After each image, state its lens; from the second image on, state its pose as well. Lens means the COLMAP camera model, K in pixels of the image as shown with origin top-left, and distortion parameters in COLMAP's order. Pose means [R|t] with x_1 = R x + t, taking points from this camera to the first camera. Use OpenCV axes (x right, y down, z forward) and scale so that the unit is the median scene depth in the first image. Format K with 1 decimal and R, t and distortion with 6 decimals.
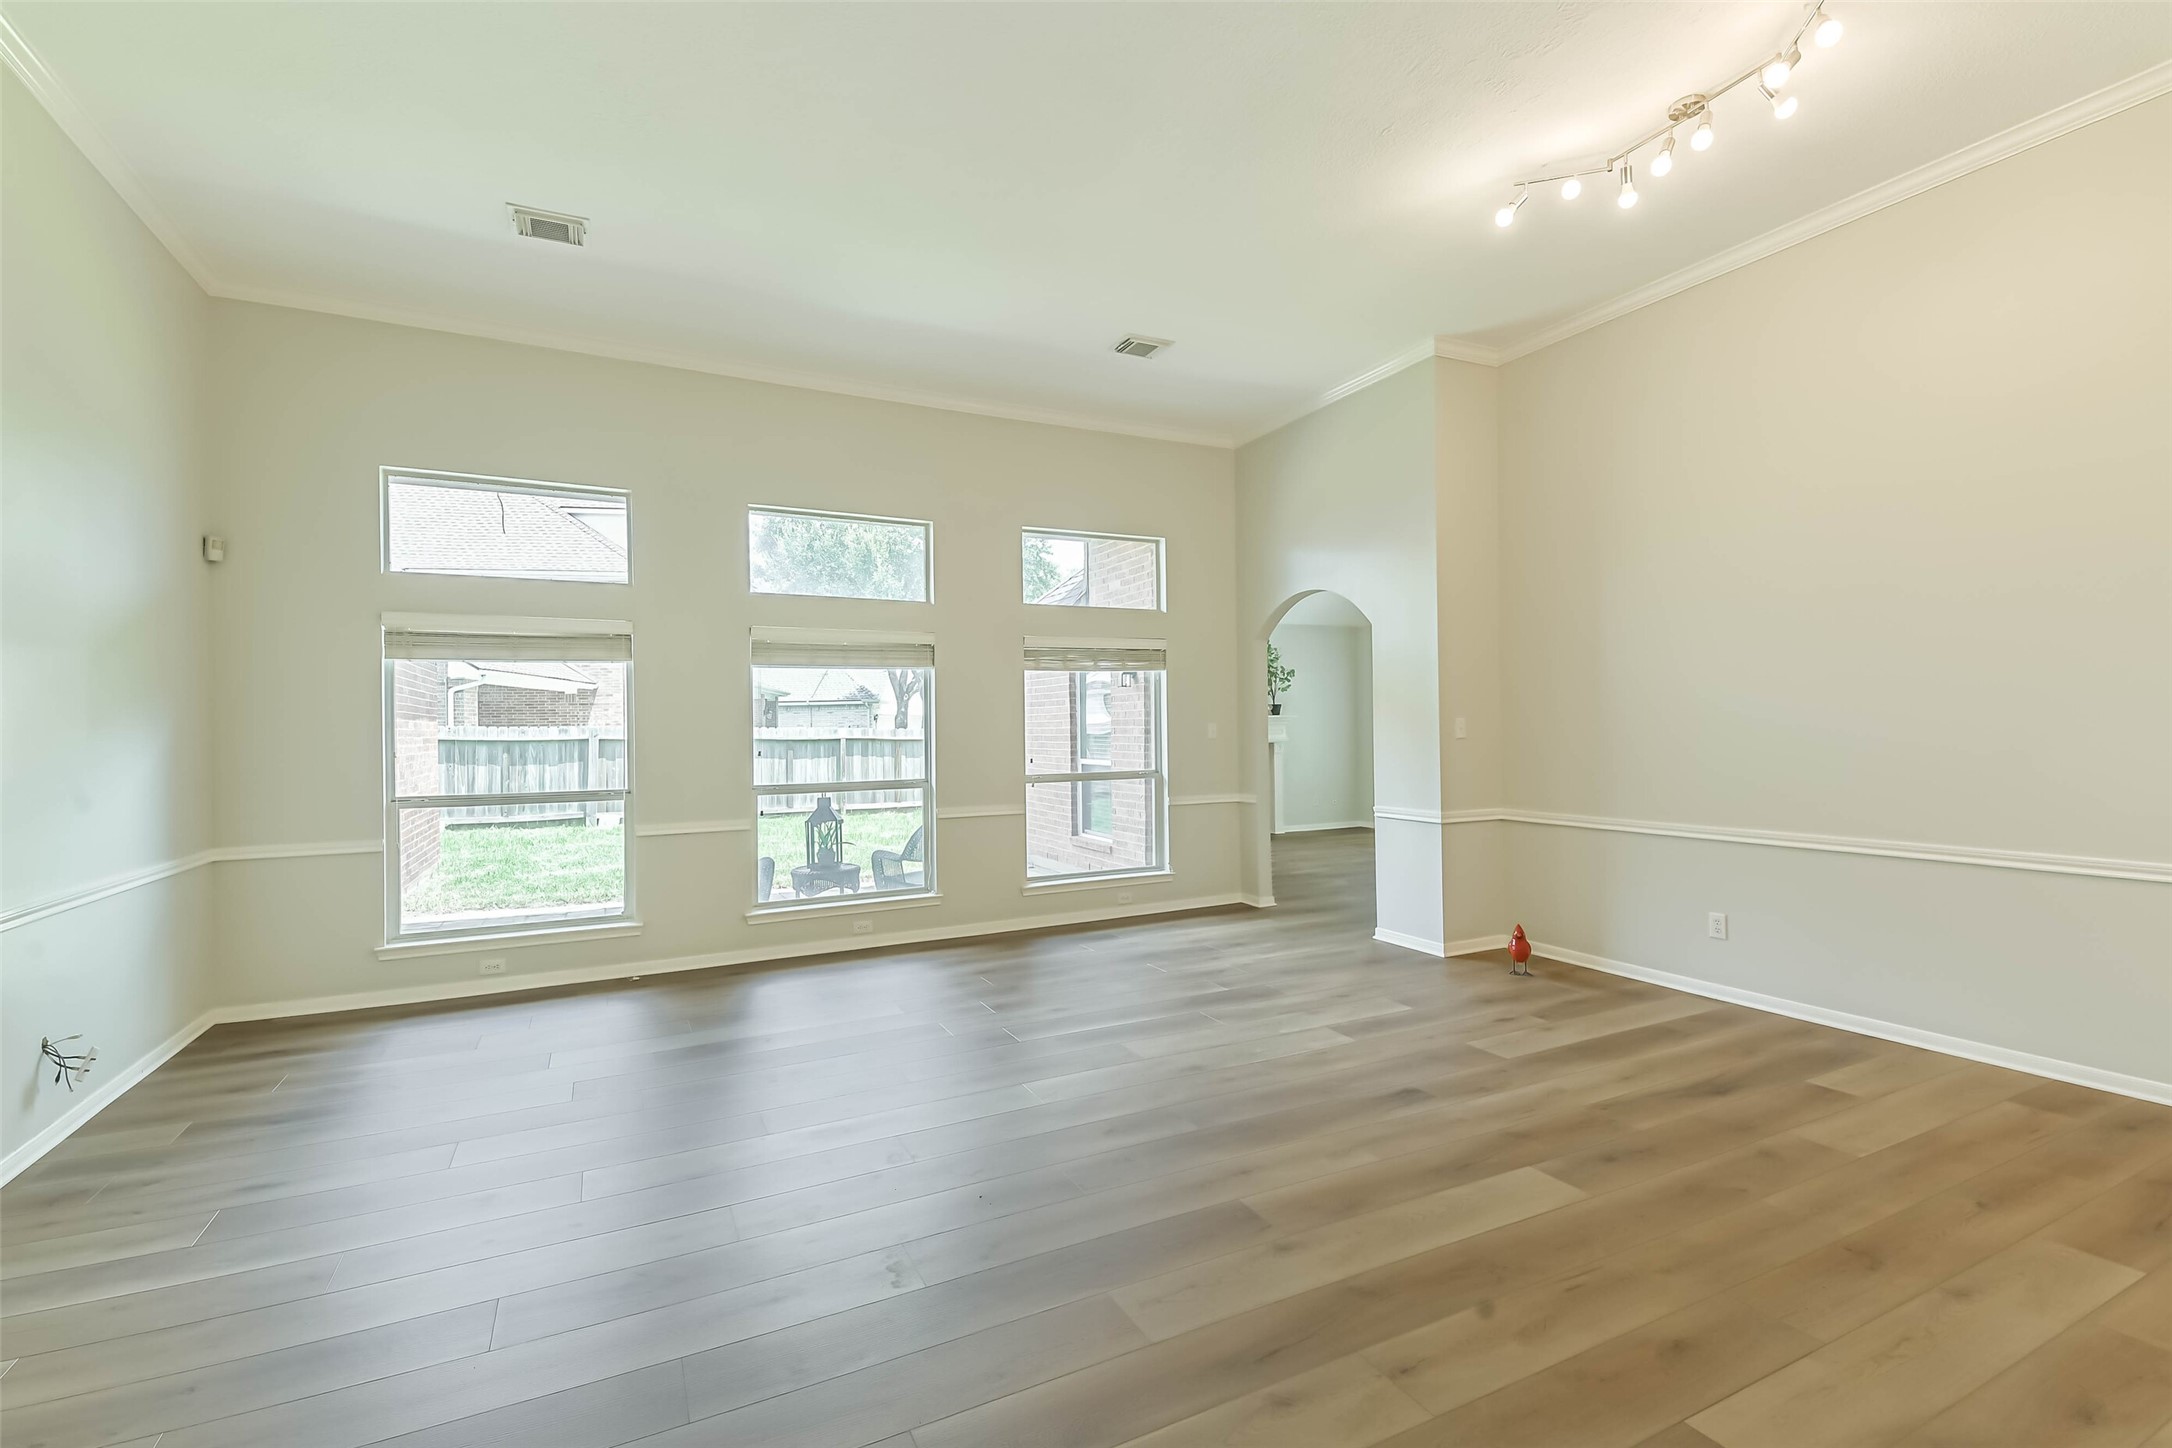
lens RADIAL K [[985.7, 0, 1086.0], [0, 985.7, 724.0], [0, 0, 1]] dist [0.000398, -0.000071]
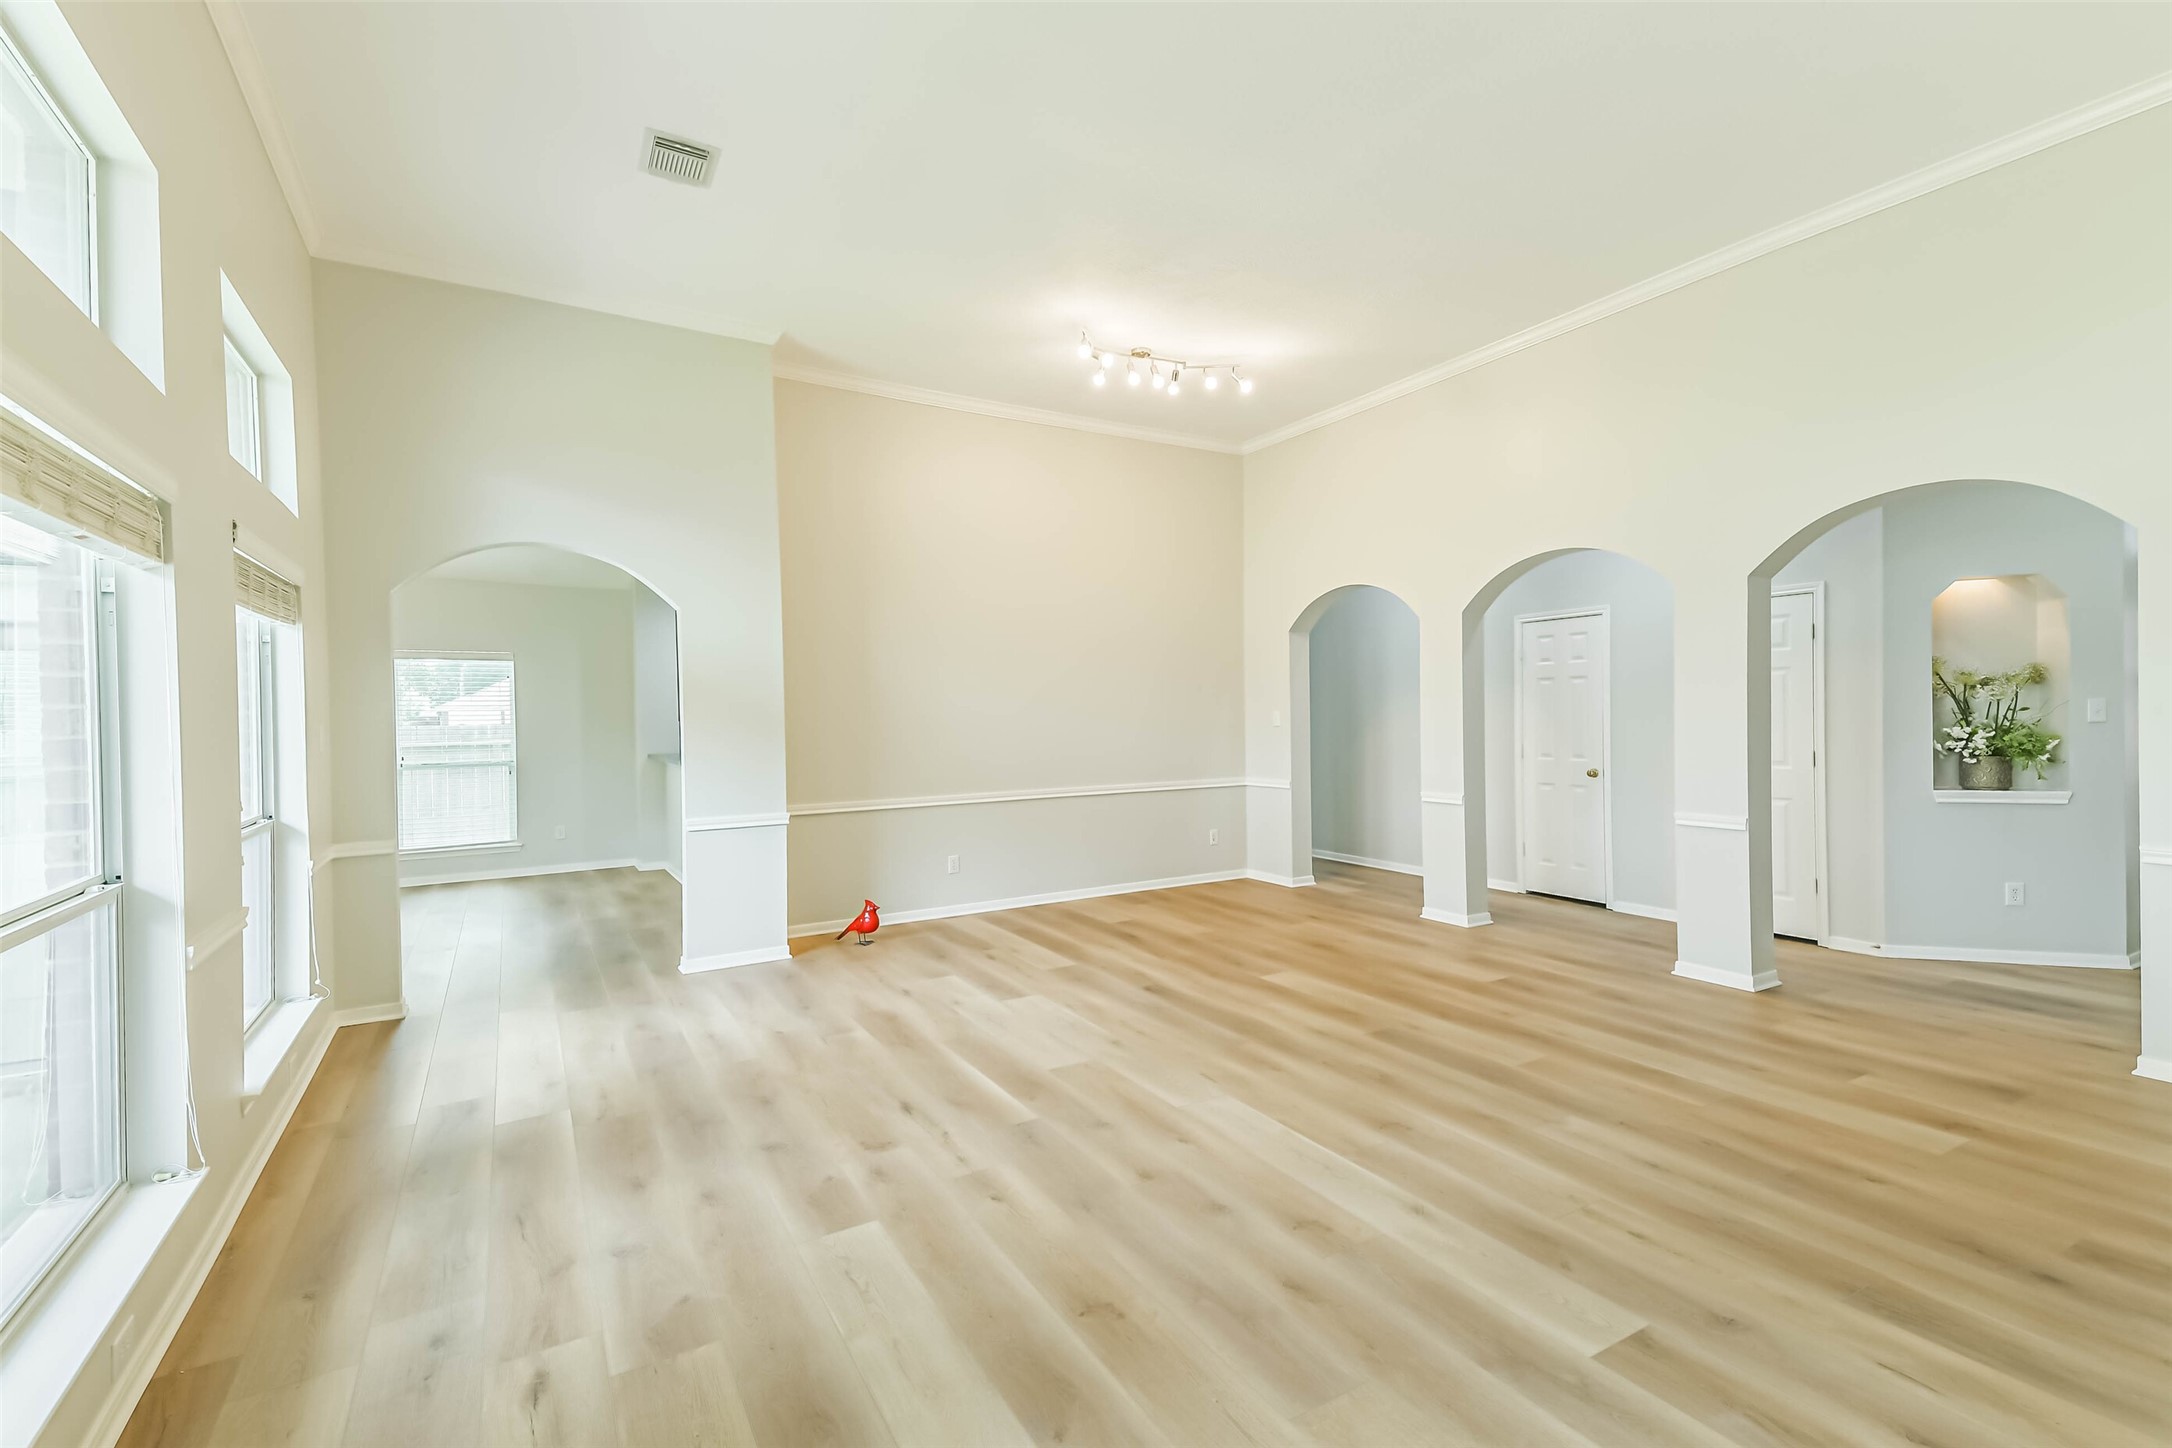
lens RADIAL K [[954.2, 0, 1114.3], [0, 954.2, 724.0], [0, 0, 1]] dist [0.045483, -0.000326]
pose [[-0.107817, 0.002976, 0.994166, -0.869454], [0.014701, 0.999891, -0.001399, 0.012373], [-0.994062, 0.014464, -0.107849, 1.071646]]
